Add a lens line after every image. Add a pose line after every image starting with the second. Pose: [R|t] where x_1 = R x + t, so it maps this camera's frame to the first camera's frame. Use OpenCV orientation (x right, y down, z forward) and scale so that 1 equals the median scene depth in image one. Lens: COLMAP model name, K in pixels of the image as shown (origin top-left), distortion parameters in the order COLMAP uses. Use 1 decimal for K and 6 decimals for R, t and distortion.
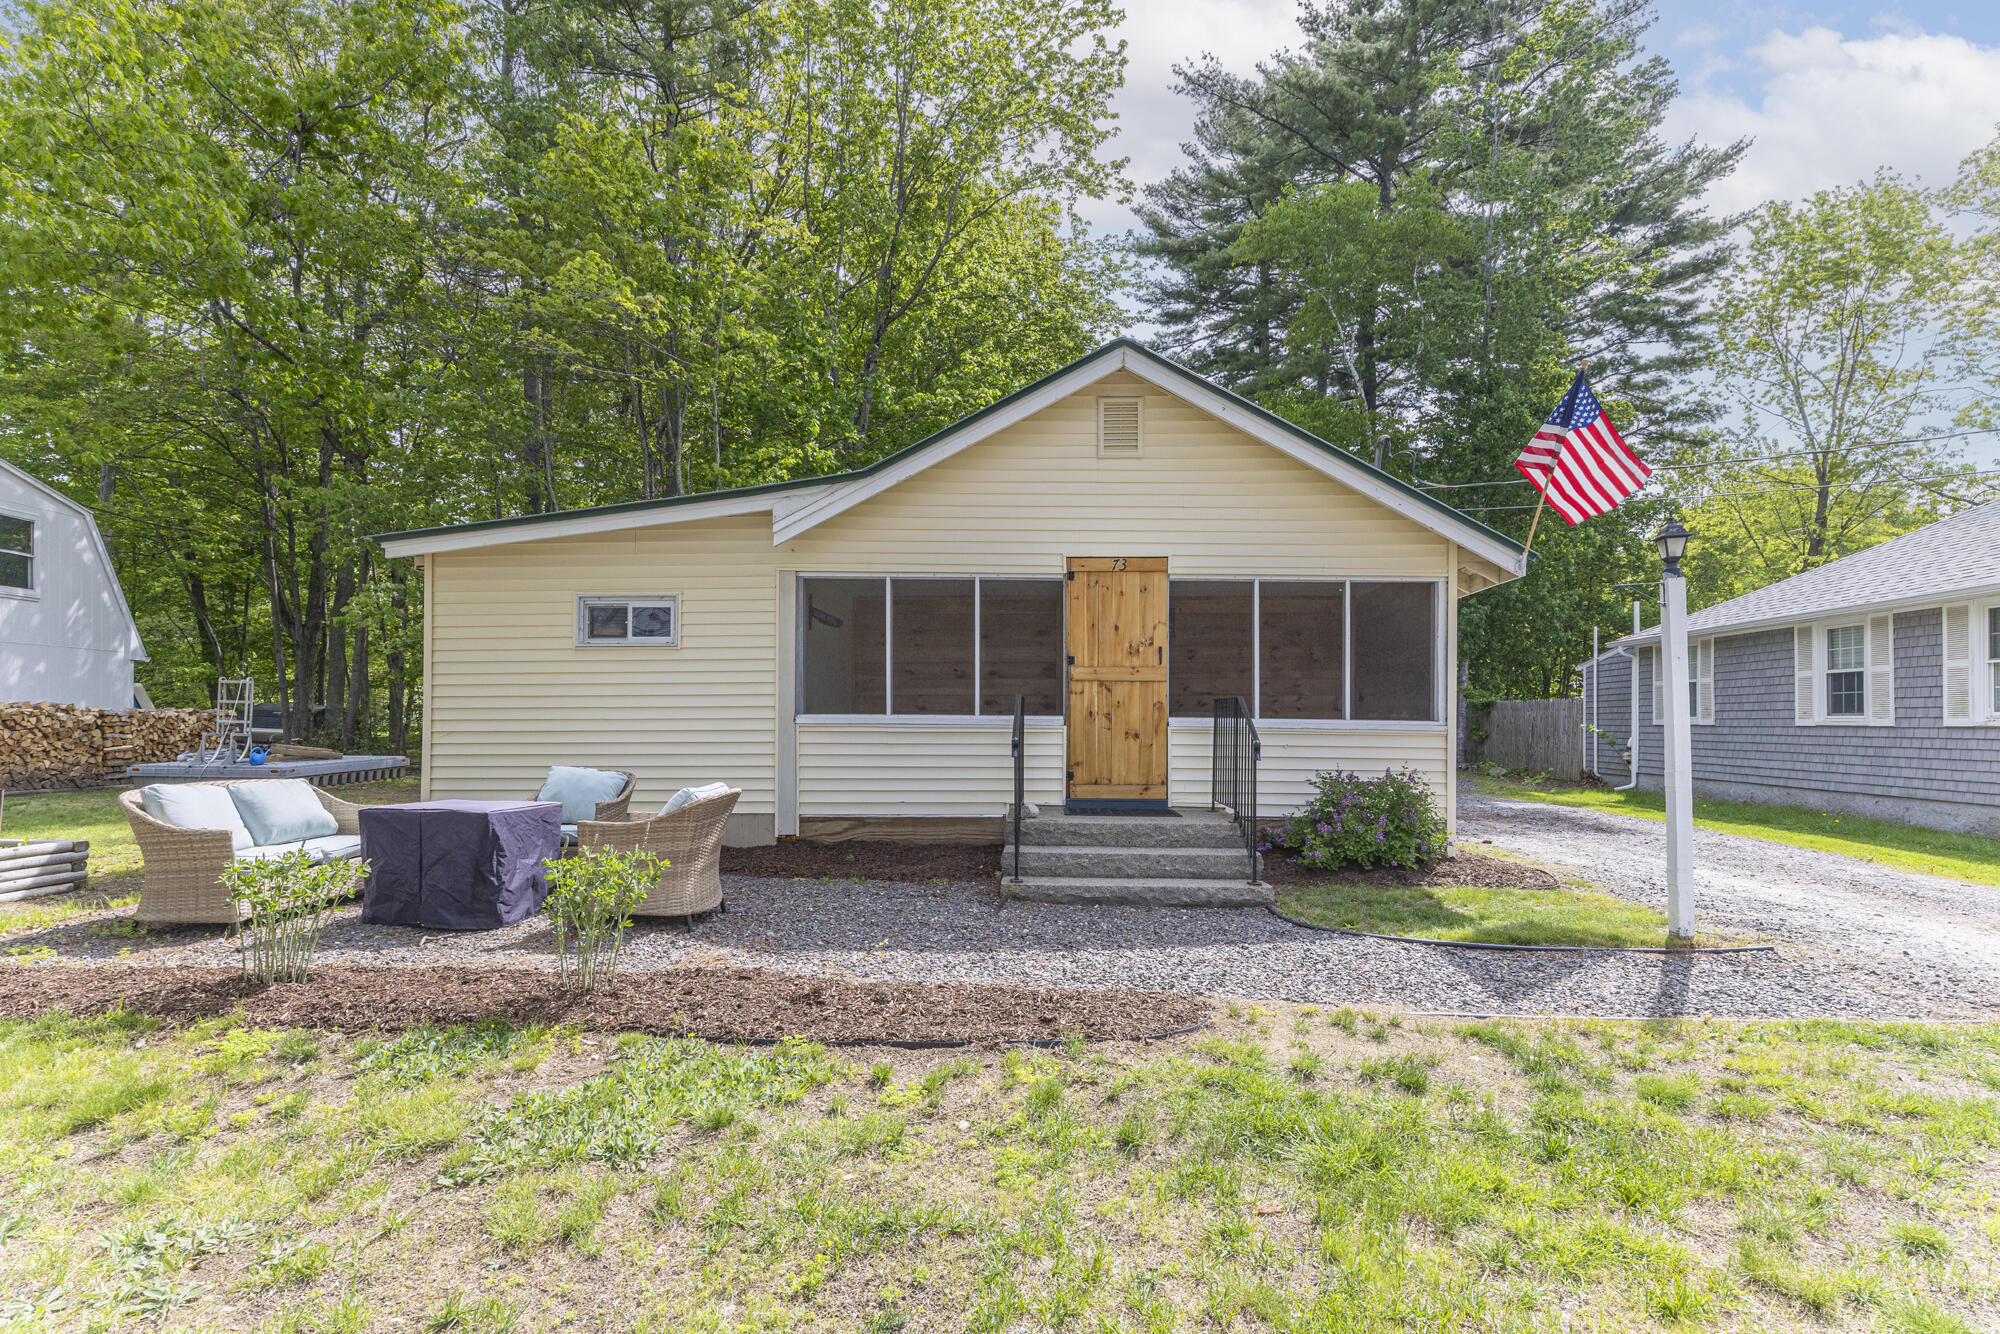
lens RADIAL K [[872.5, 0, 1004.4], [0, 872.5, 716.1], [0, 0, 1]] dist [0.001006, -0.000186]
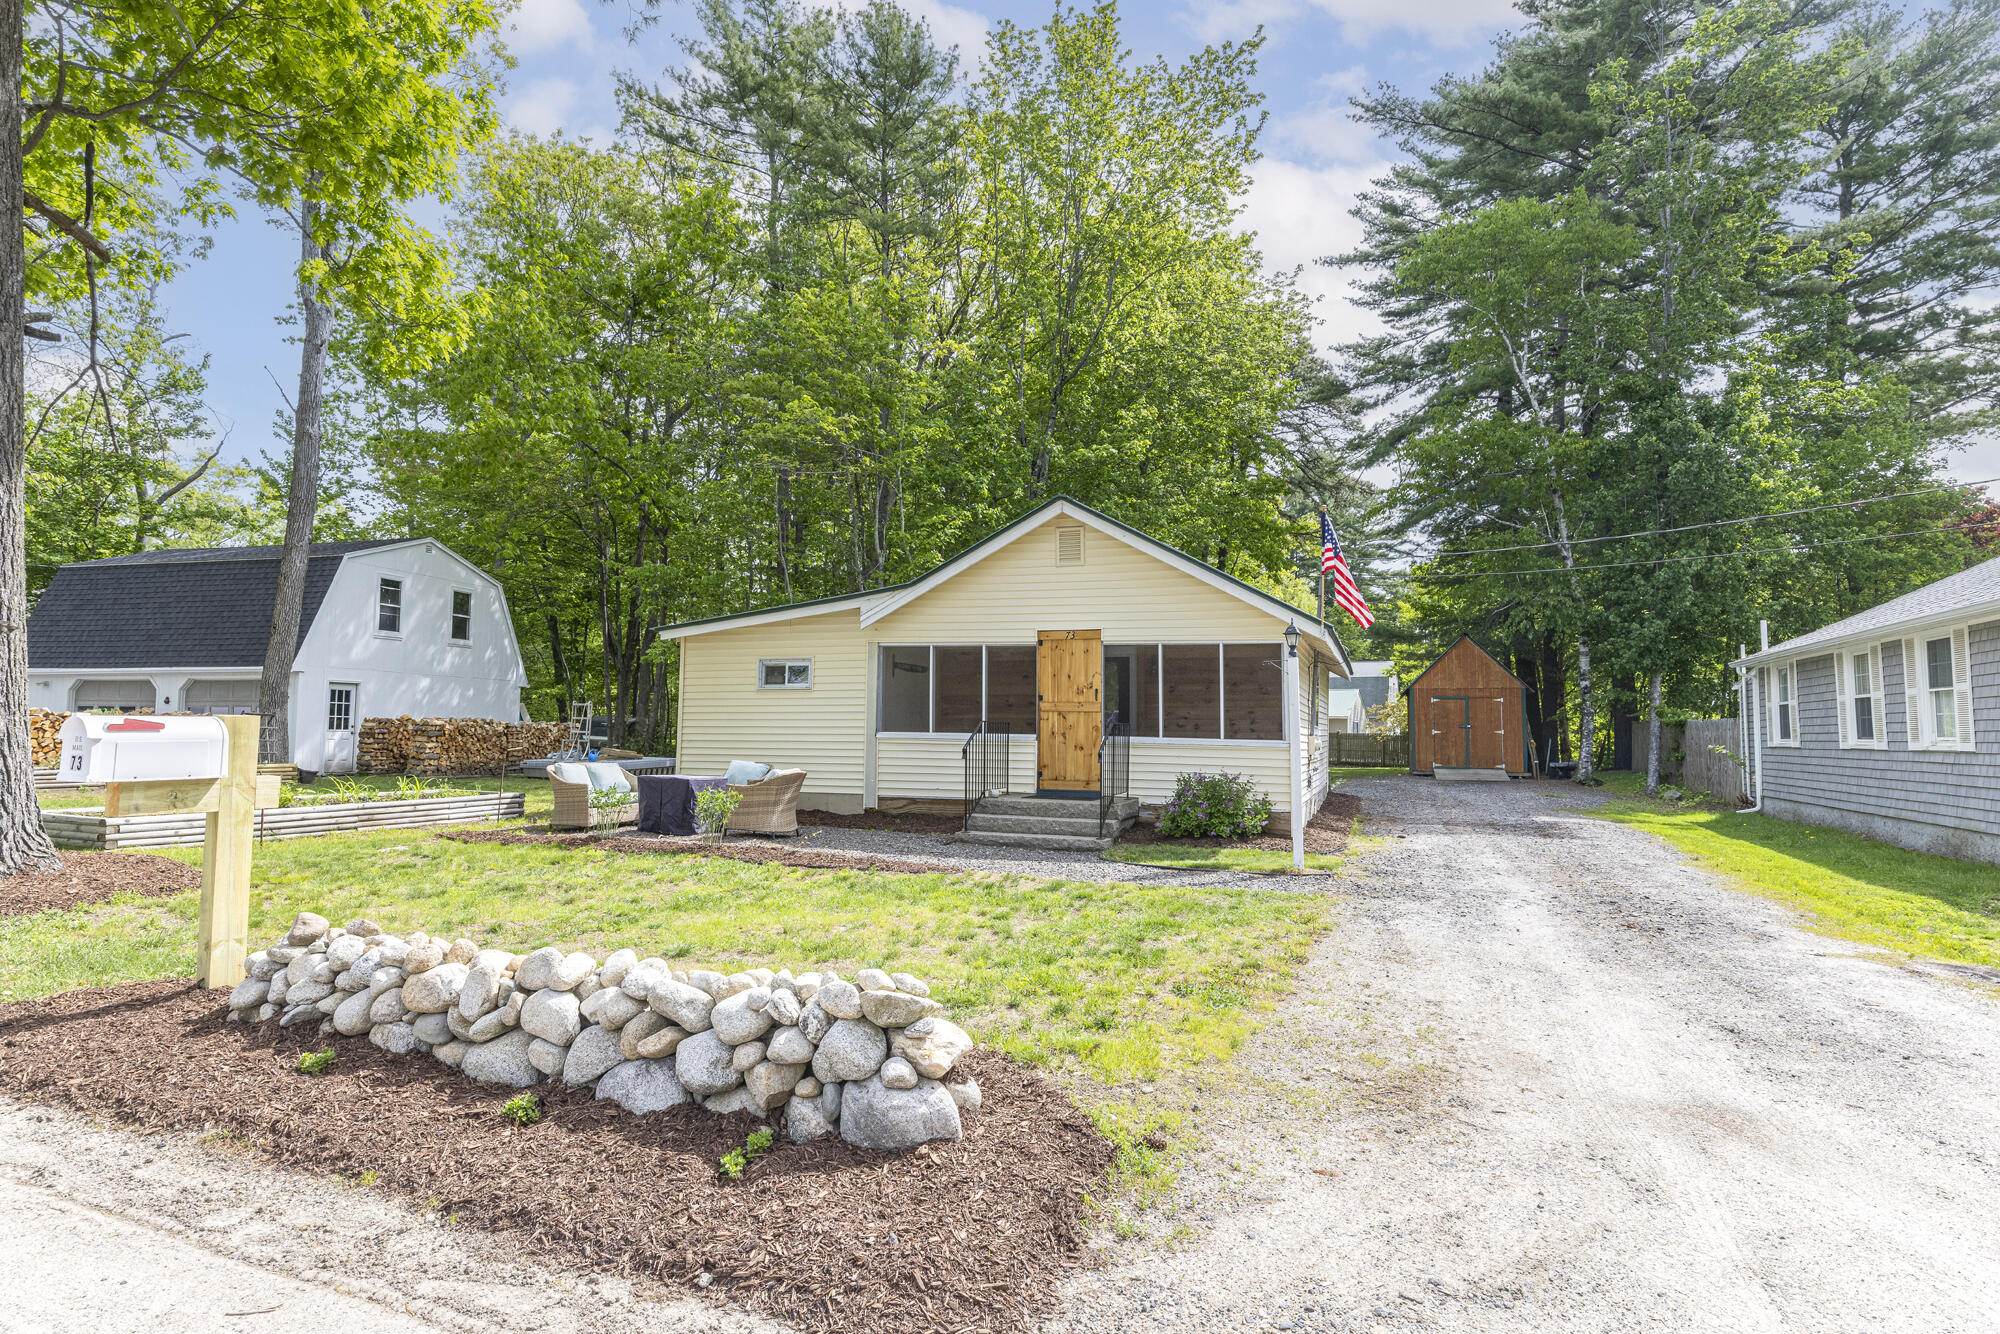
lens RADIAL K [[952.5, 0, 1000.0], [0, 952.5, 667.0], [0, 0, 1]] dist [0.003654, 0.000596]
pose [[0.955213, -0.011506, -0.295695, 0.495072], [-0.007536, 0.997974, -0.063177, -0.012033], [0.295823, 0.062575, 0.953191, -0.604835]]
